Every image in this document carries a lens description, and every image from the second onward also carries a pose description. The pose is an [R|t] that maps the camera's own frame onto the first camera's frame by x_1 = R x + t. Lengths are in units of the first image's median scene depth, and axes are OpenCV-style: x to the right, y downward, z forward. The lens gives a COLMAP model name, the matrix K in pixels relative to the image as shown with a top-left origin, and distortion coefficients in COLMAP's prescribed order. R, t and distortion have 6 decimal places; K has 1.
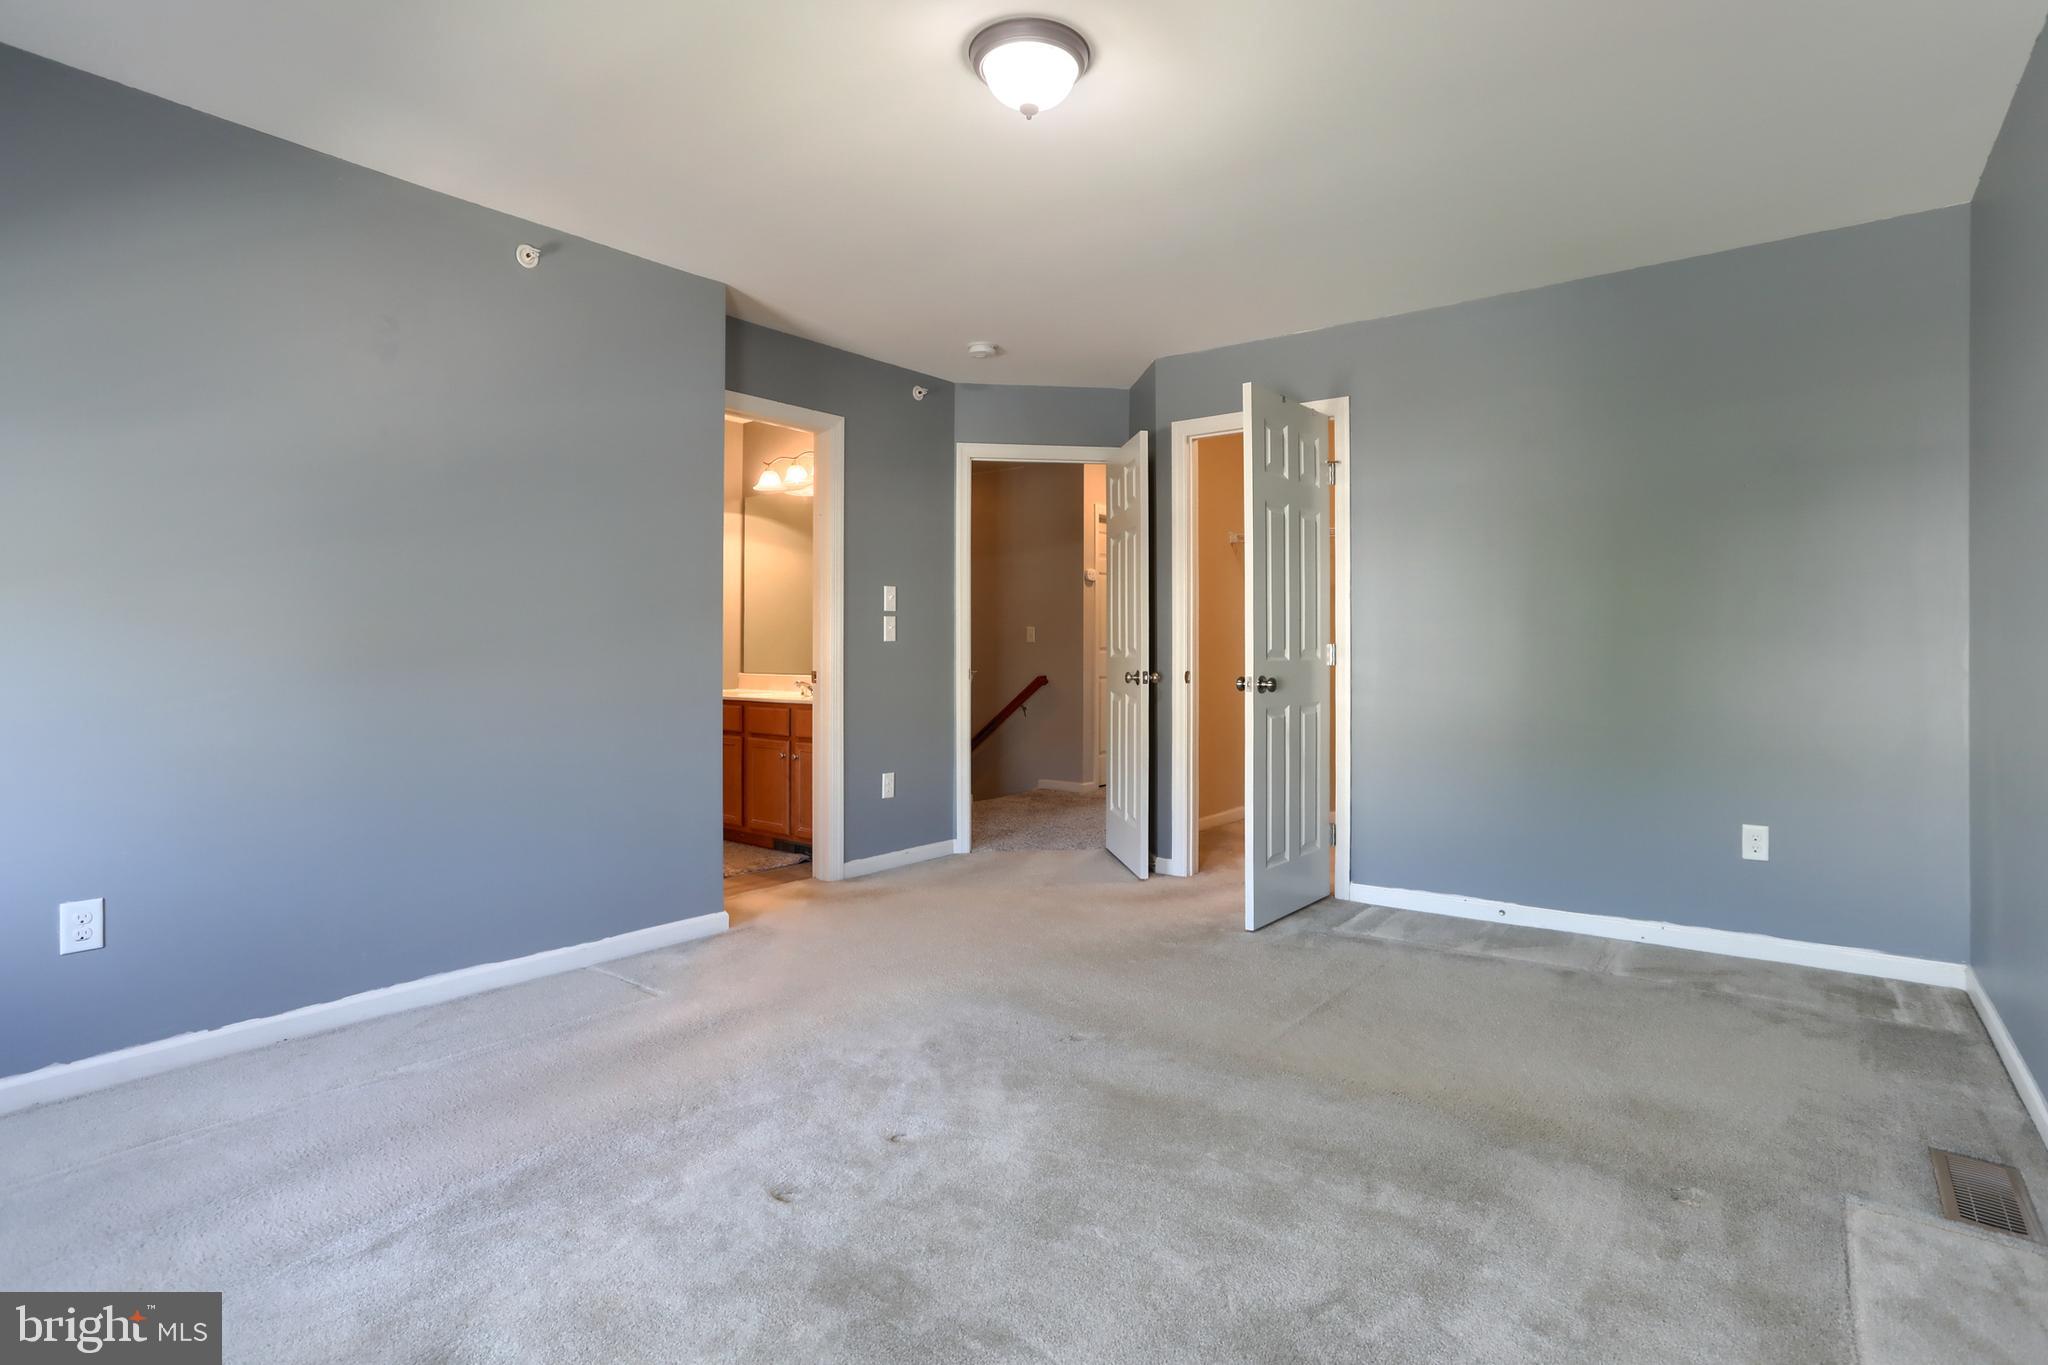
lens RADIAL K [[1009.6, 0, 1020.6], [0, 1009.6, 668.7], [0, 0, 1]] dist [-0.000117, -0.000021]
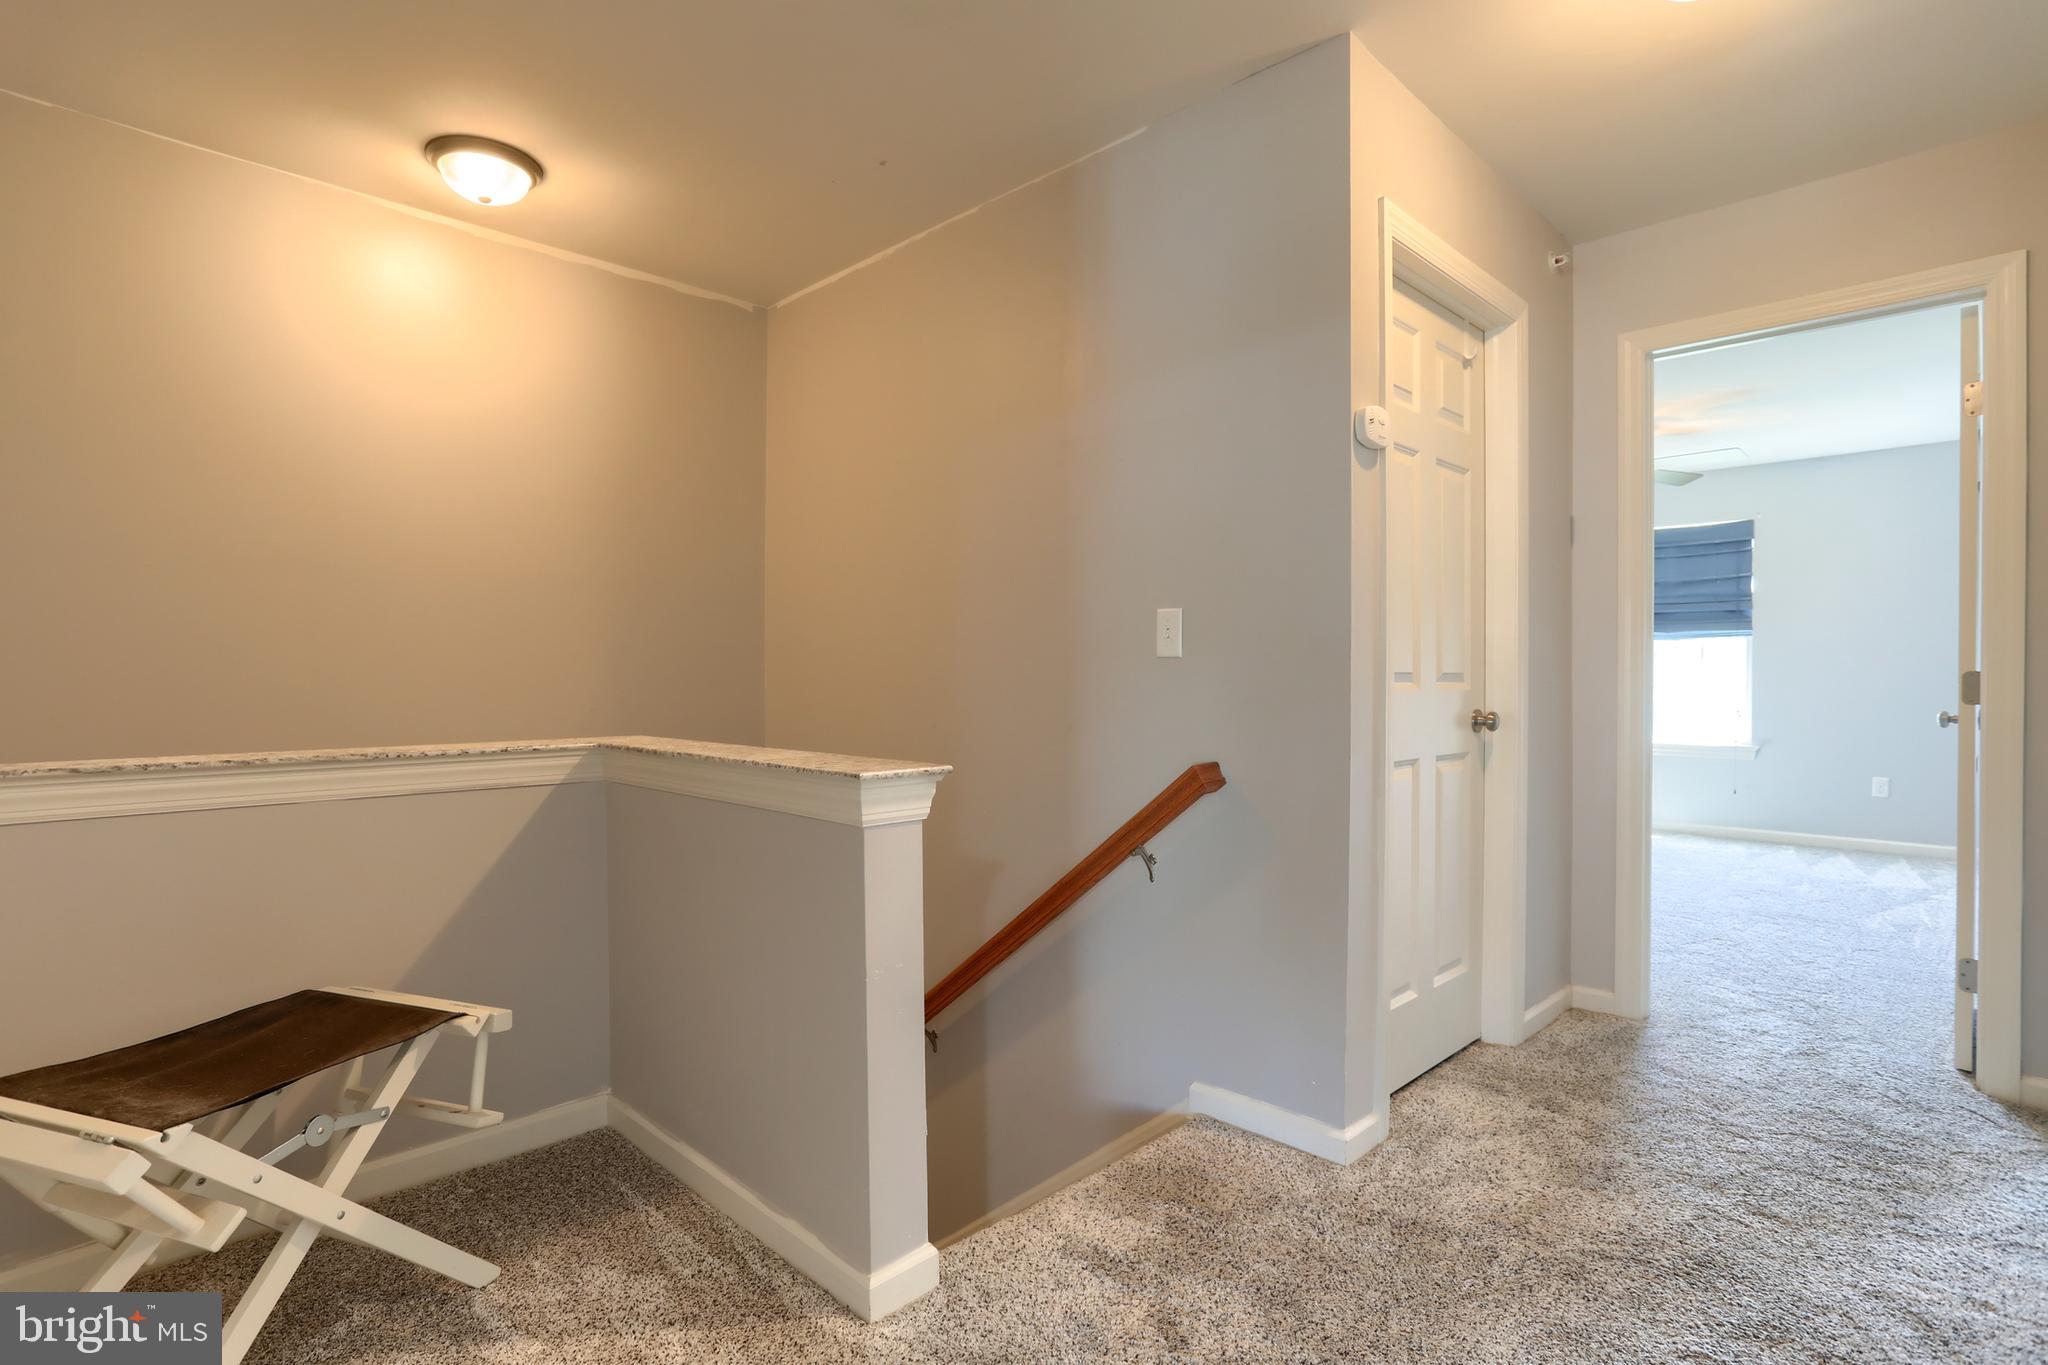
lens RADIAL K [[1009.6, 0, 1026.3], [0, 1009.6, 682.9], [0, 0, 1]] dist [-0.000117, -0.000021]
pose [[0.990988, 0.003173, -0.133914, 0.008516], [-0.004537, 0.999941, -0.009879, -0.014370], [0.133875, 0.010397, 0.990944, 0.679917]]
